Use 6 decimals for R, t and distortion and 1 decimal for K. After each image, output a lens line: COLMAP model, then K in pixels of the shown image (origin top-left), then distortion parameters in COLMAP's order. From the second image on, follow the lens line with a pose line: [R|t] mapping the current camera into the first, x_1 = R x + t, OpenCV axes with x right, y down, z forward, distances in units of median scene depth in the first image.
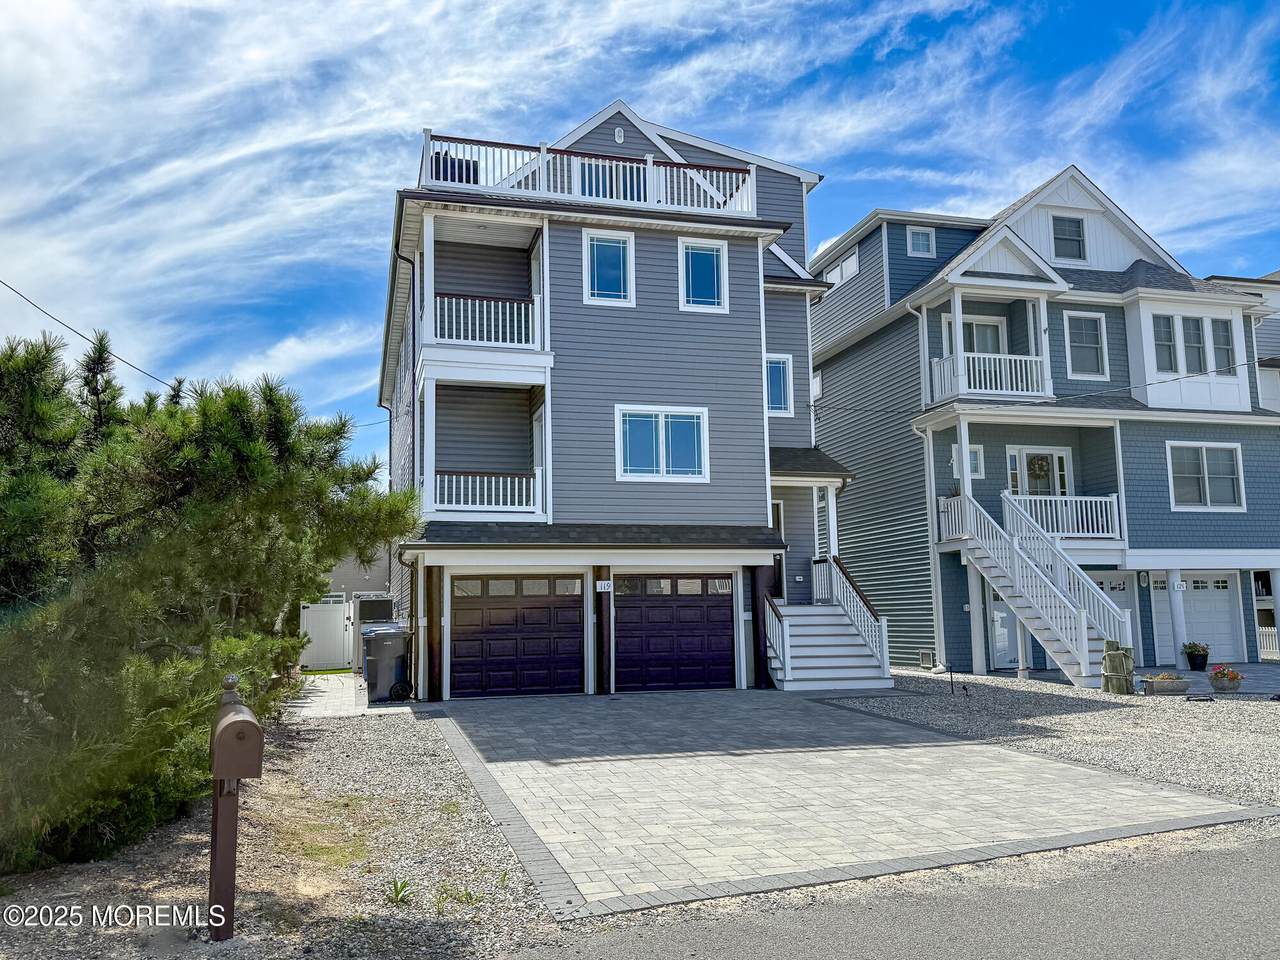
lens RADIAL K [[1009.1, 0, 616.4], [0, 1009.1, 513.6], [0, 0, 1]] dist [0.038242, -0.066033]
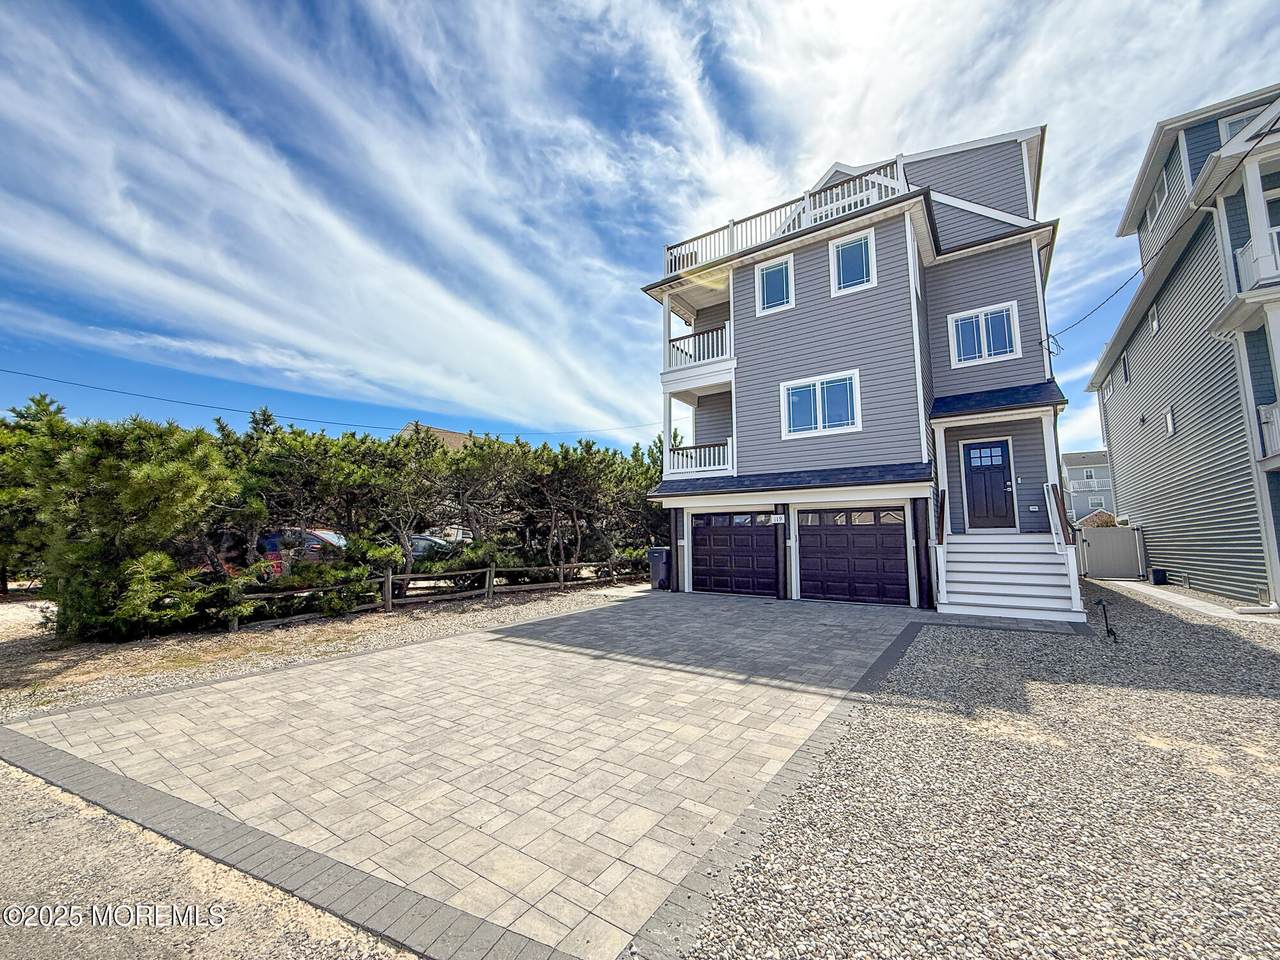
lens RADIAL K [[515.6, 0, 632.6], [0, 515.6, 479.3], [0, 0, 1]] dist [0.001003, -0.002497]
pose [[0.646830, -0.080396, -0.758385, 0.367684], [0.066198, 0.996593, -0.049188, 0.038222], [0.759756, -0.018387, 0.649949, 0.388358]]
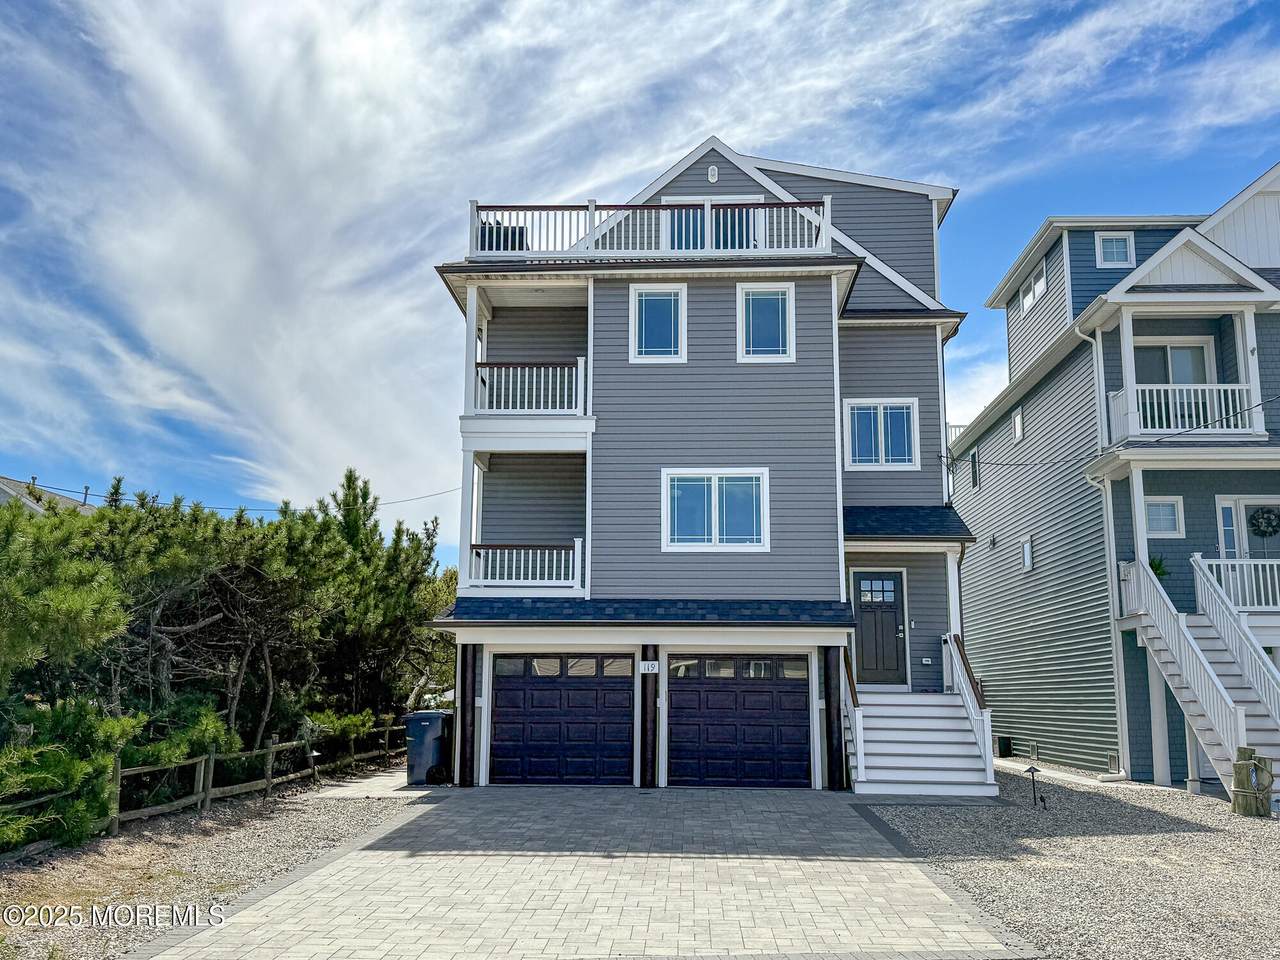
lens RADIAL K [[1177.9, 0, 633.0], [0, 1177.9, 477.5], [0, 0, 1]] dist [0.023276, 0.000000]
pose [[0.953286, -0.034398, -0.300105, 0.285958], [0.009783, 0.996490, -0.083140, -0.010432], [0.301911, 0.076321, 0.950276, -0.030069]]
